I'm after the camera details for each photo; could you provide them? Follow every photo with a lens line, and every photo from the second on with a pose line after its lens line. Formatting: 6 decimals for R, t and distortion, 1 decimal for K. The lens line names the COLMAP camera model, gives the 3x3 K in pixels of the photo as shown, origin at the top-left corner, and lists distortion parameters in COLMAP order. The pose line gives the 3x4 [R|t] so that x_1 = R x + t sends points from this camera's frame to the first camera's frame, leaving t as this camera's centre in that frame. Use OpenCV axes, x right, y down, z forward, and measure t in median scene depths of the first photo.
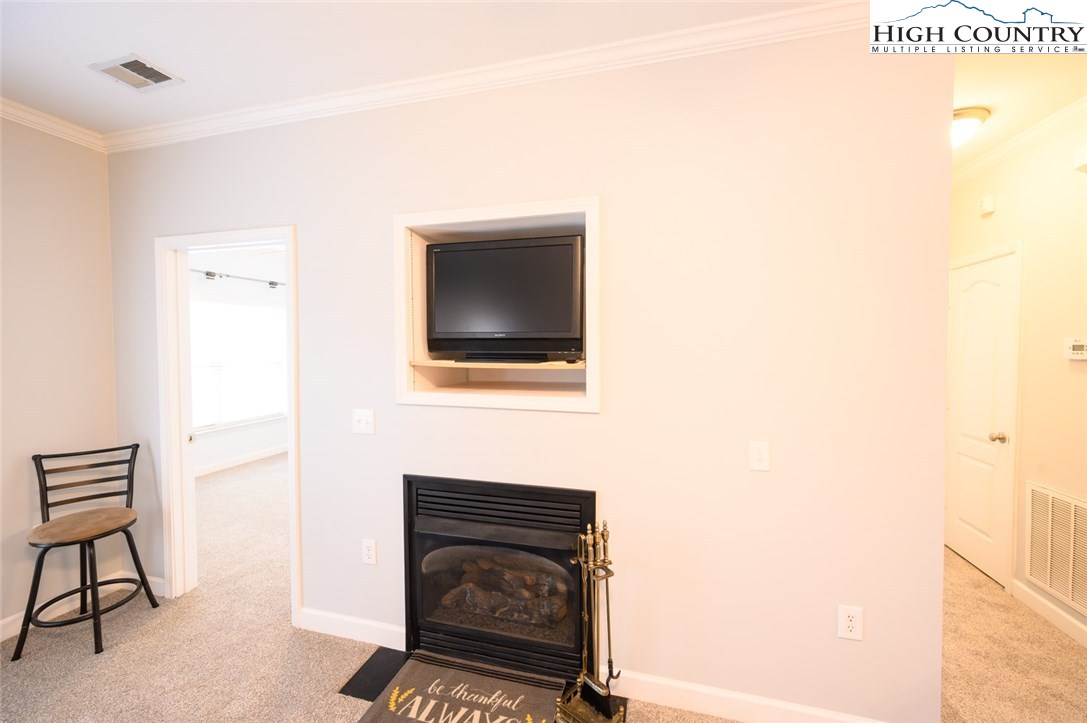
lens RADIAL K [[435.8, 0, 542.9], [0, 435.8, 355.5], [0, 0, 1]] dist [-0.002081, 0.009136]
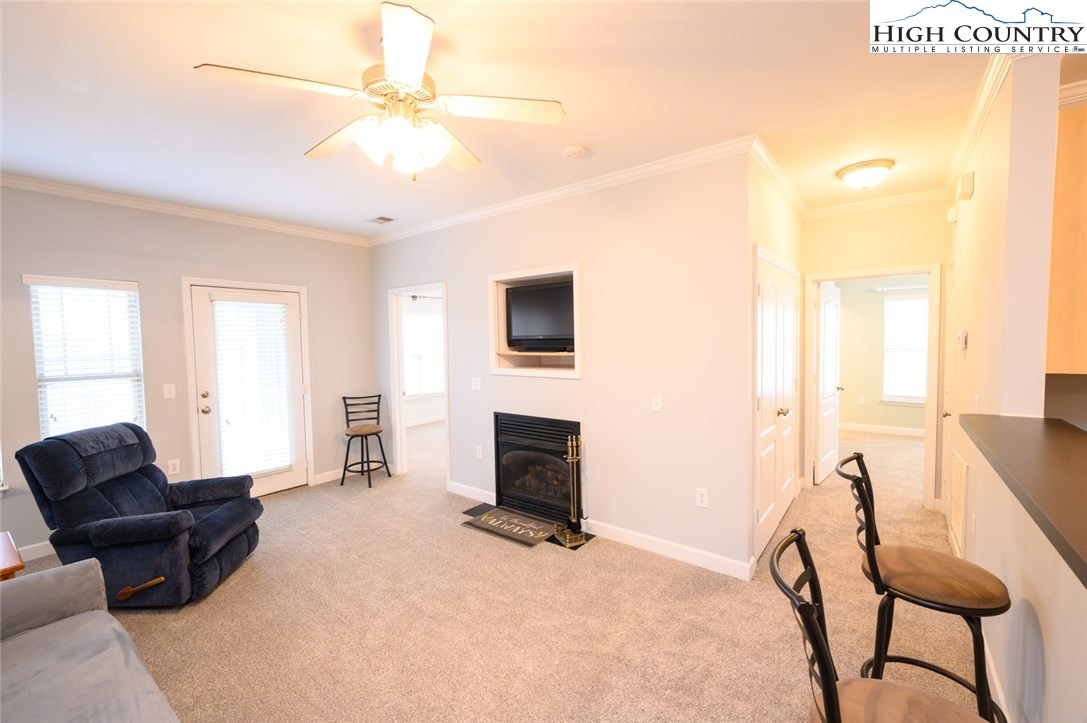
lens RADIAL K [[425.0, 0, 546.0], [0, 425.0, 359.8], [0, 0, 1]] dist [-0.001356, 0.000290]
pose [[0.934843, 0.009858, -0.354925, 0.517322], [-0.001684, 0.999726, 0.023330, 0.004147], [0.355058, -0.021212, 0.934604, -0.605194]]
